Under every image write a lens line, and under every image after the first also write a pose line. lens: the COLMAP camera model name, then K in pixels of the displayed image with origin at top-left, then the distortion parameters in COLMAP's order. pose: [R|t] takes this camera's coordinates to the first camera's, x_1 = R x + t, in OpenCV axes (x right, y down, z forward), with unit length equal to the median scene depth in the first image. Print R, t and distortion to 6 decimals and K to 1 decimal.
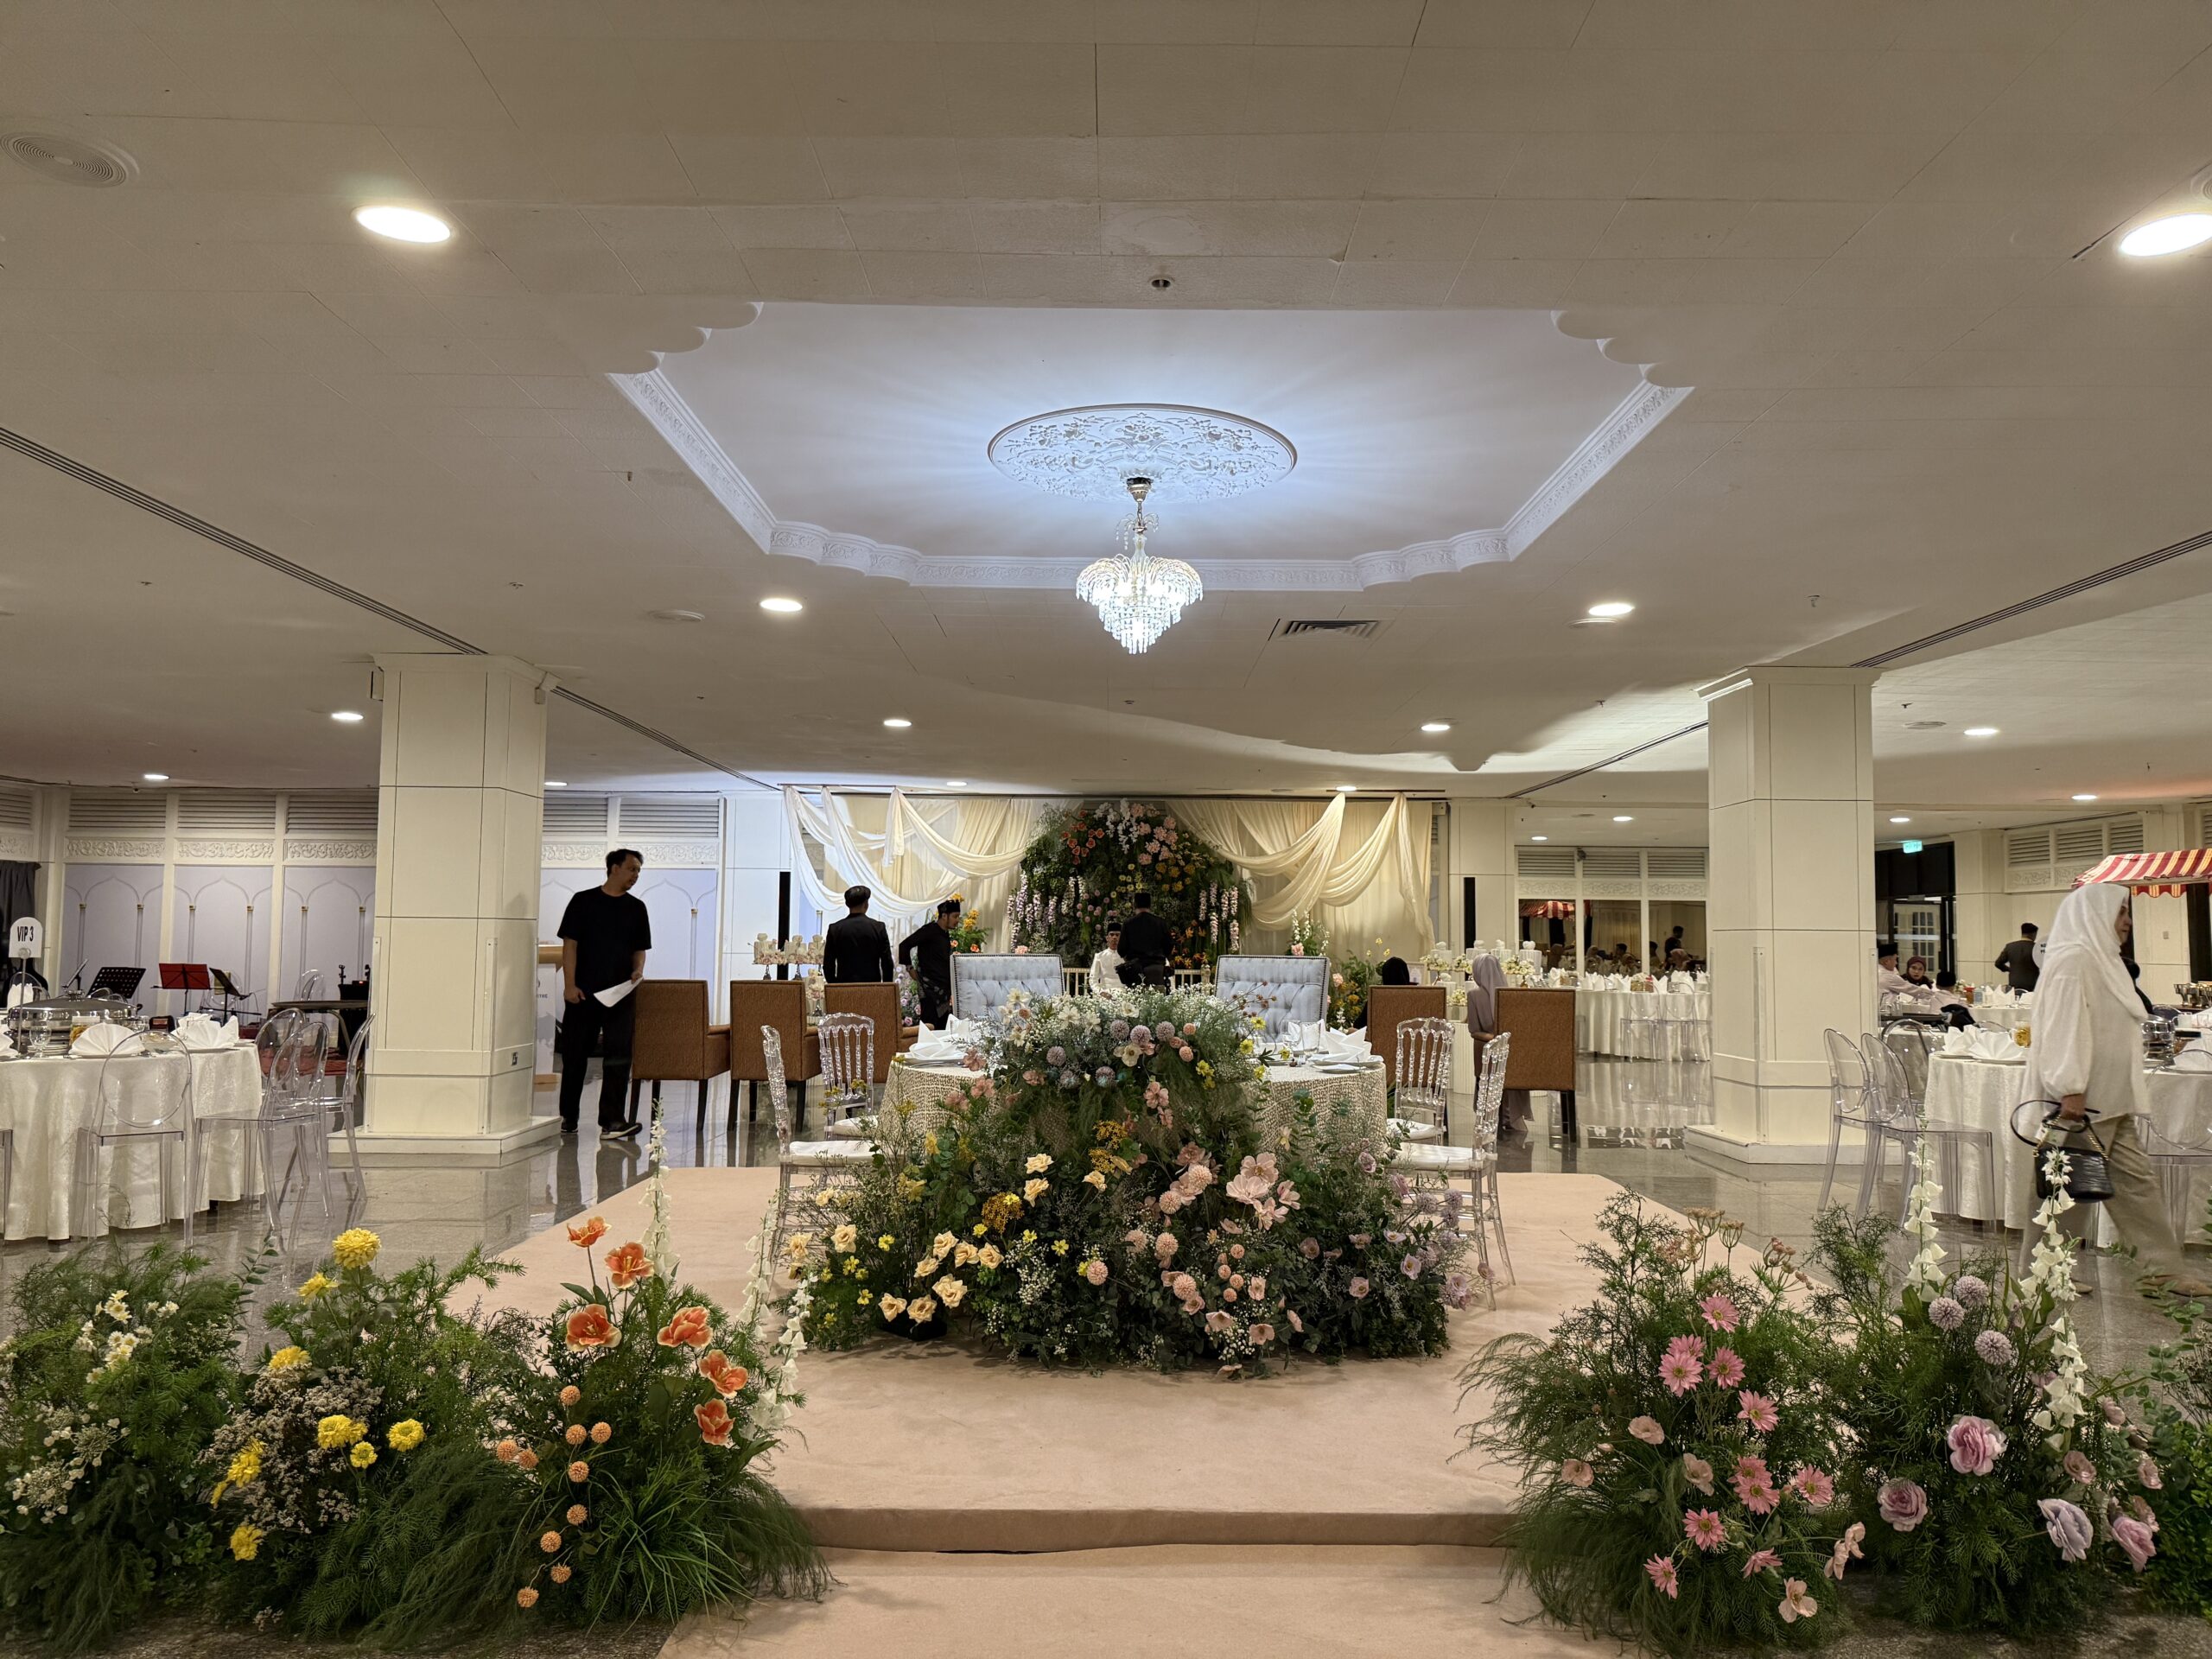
lens RADIAL K [[1563.8, 0, 1118.2], [0, 1563.8, 840.2], [0, 0, 1]] dist [0.037723, -0.023580]
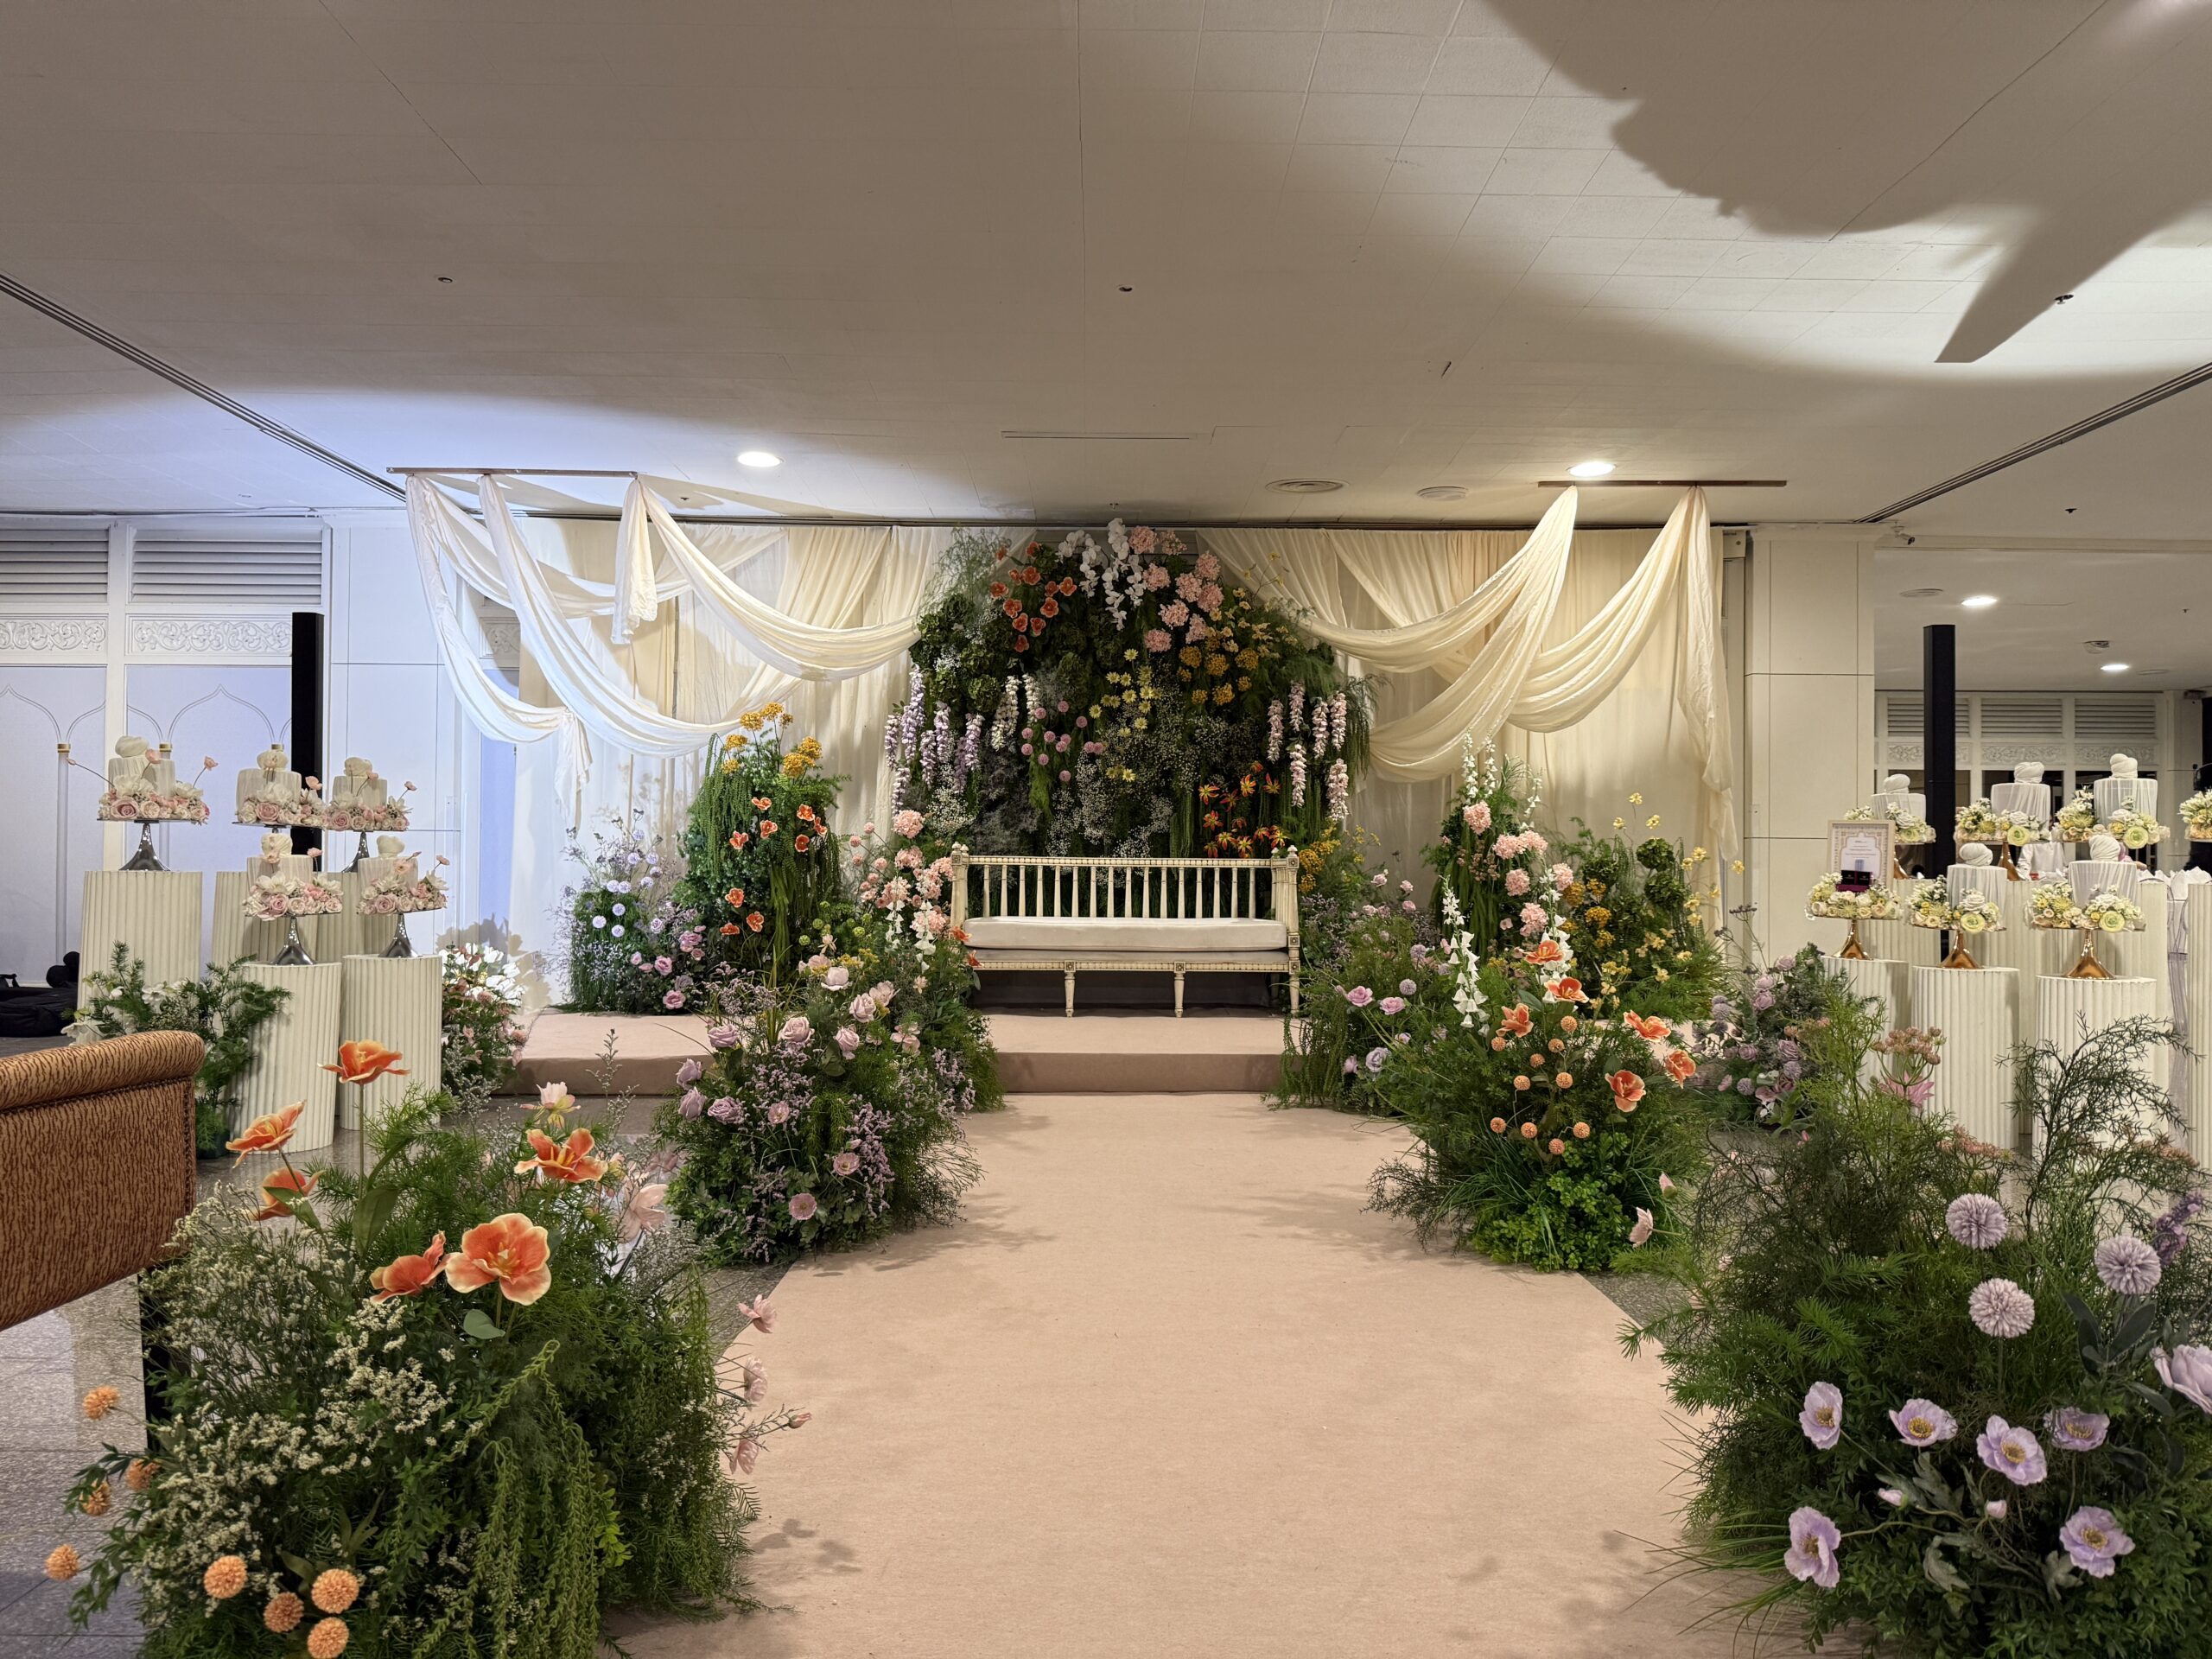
lens RADIAL K [[1563.8, 0, 1095.1], [0, 1563.8, 832.0], [0, 0, 1]] dist [0.037723, -0.023580]
pose [[0.999956, -0.001520, 0.009252, -0.016331], [0.001107, 0.999012, 0.044419, 0.108928], [-0.009311, -0.044406, 0.998970, 1.054103]]
